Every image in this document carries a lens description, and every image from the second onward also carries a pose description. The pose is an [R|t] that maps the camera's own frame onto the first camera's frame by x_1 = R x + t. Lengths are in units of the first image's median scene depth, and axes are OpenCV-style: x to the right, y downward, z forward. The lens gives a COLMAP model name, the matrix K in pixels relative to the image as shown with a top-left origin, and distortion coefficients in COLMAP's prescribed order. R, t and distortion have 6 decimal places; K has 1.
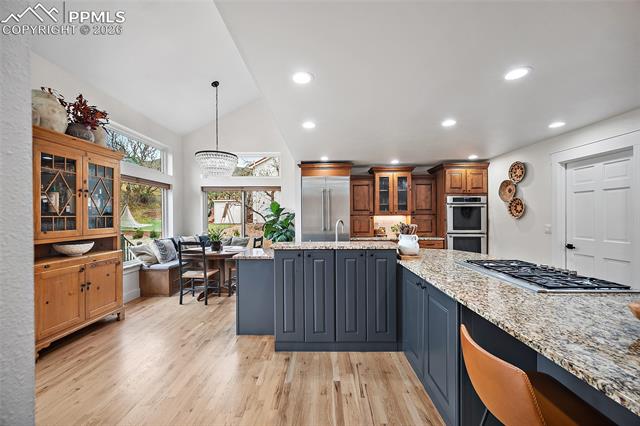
lens RADIAL K [[251.7, 0, 319.1], [0, 251.7, 216.8], [0, 0, 1]] dist [-0.002270, 0.000021]
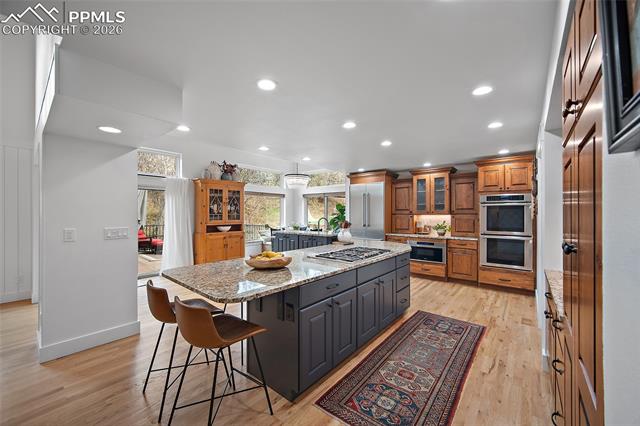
lens RADIAL K [[251.7, 0, 322.8], [0, 251.7, 211.5], [0, 0, 1]] dist [-0.002270, 0.000021]
pose [[0.780760, 0.000624, -0.624831, 0.641667], [-0.005428, 0.999969, -0.005784, -0.010454], [0.624808, 0.007908, 0.780738, -0.118497]]
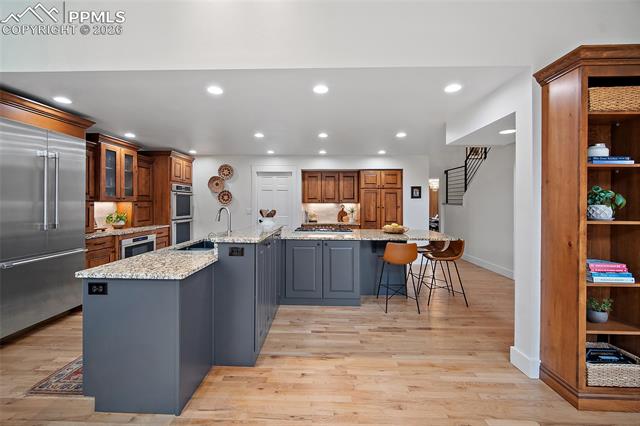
lens RADIAL K [[251.7, 0, 317.7], [0, 251.7, 198.6], [0, 0, 1]] dist [-0.002270, 0.000021]
pose [[0.013375, 0.023402, 0.999637, -0.509810], [-0.001650, 0.999725, -0.023382, 0.002417], [-0.999909, -0.001337, 0.013410, 0.395985]]
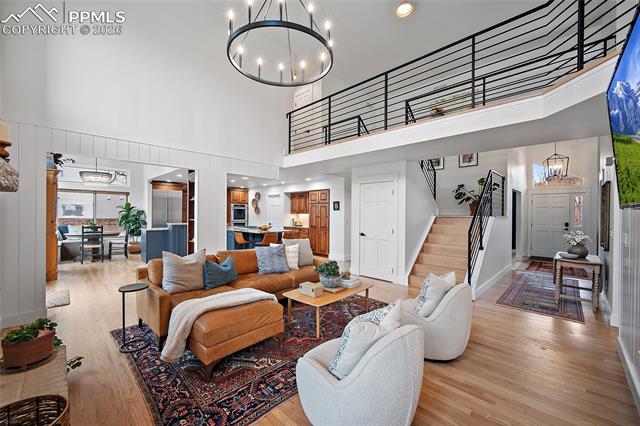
lens RADIAL K [[251.7, 0, 322.0], [0, 251.7, 212.8], [0, 0, 1]] dist [-0.002270, 0.000021]
pose [[0.677776, 0.013225, 0.735149, -0.543475], [-0.011882, 0.999905, -0.007033, 0.000510], [-0.735172, -0.003968, 0.677869, -1.025756]]
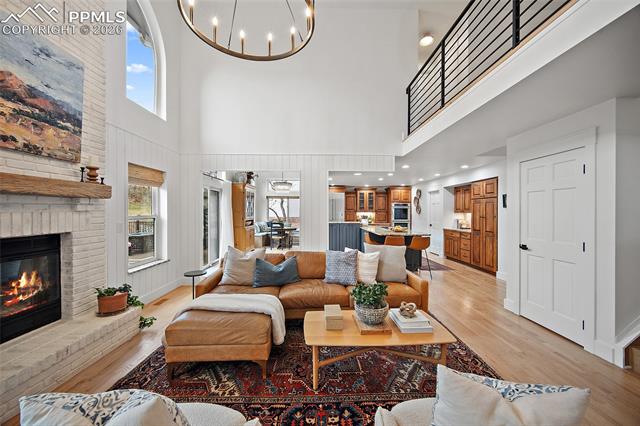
lens RADIAL K [[251.7, 0, 323.8], [0, 251.7, 212.2], [0, 0, 1]] dist [-0.002270, 0.000021]
pose [[0.998834, 0.009615, 0.047312, -0.142283], [-0.009567, 0.999953, -0.001246, 0.001011], [-0.047322, 0.000792, 0.998879, -1.031794]]
